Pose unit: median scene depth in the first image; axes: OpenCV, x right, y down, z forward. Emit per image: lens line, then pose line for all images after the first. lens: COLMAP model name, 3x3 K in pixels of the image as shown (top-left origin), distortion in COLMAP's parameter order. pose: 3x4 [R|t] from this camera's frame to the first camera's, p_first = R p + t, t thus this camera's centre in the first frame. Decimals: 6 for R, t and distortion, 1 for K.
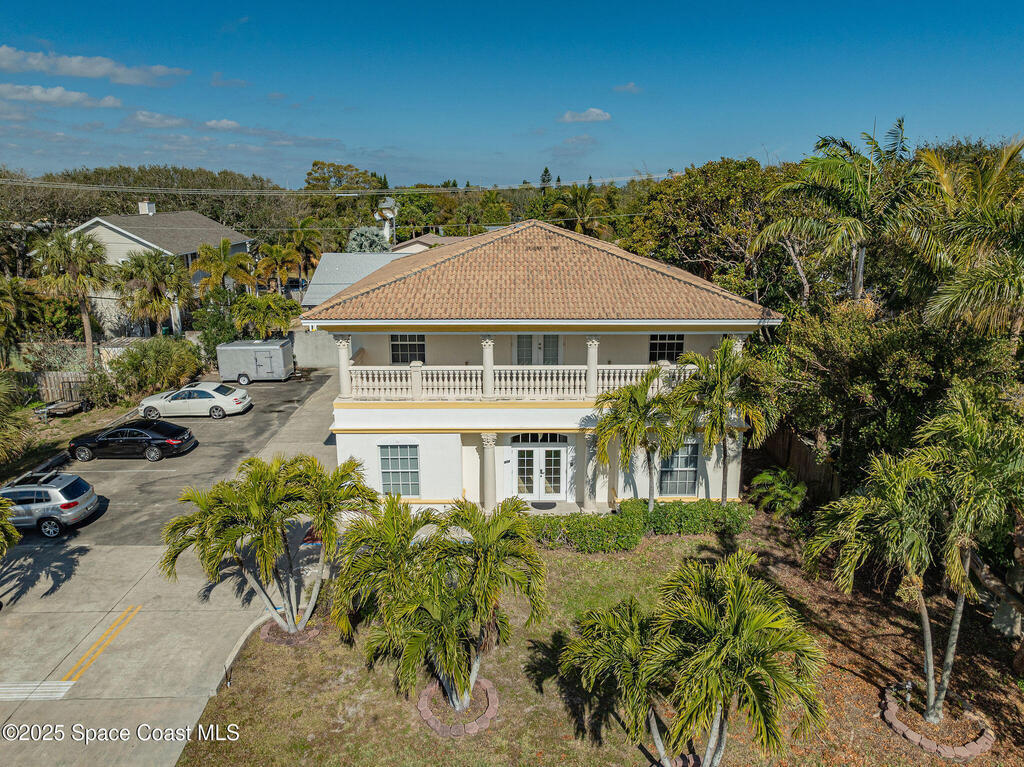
lens RADIAL K [[715.7, 0, 512.9], [0, 715.7, 381.4], [0, 0, 1]] dist [-0.007082, -0.001312]
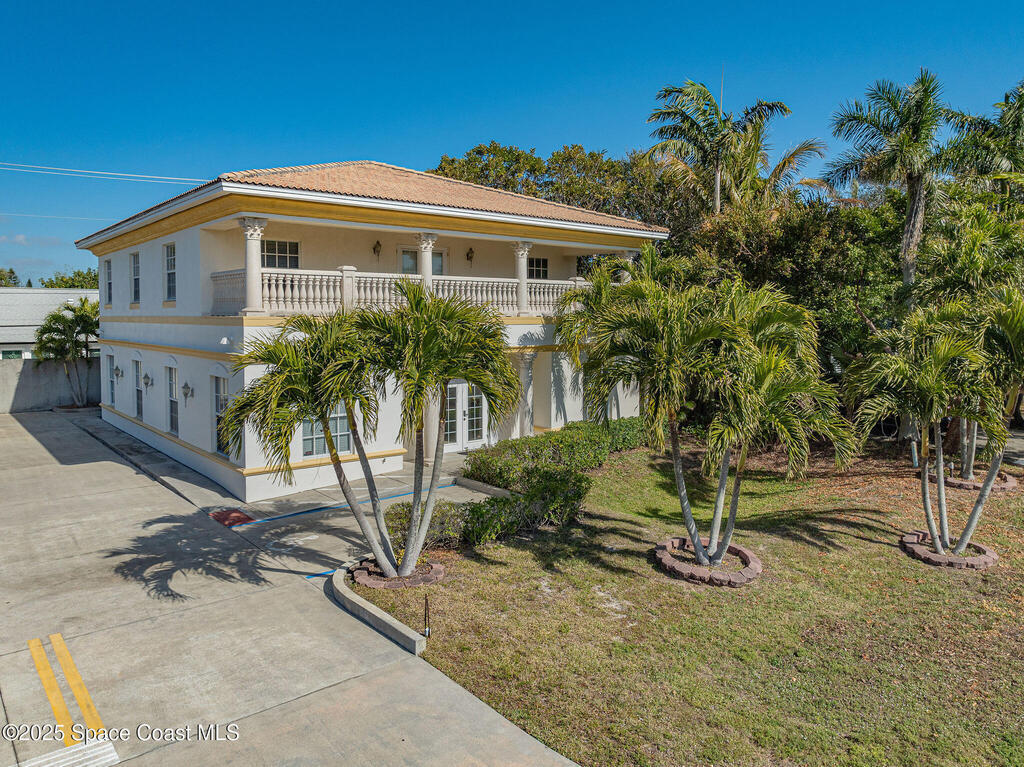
lens RADIAL K [[715.7, 0, 512.7], [0, 715.7, 383.5], [0, 0, 1]] dist [-0.007082, -0.001312]
pose [[0.782307, -0.059856, 0.620010, -0.459558], [0.157776, 0.981954, -0.104278, 0.196537], [-0.602580, 0.179400, 0.777633, 0.309542]]
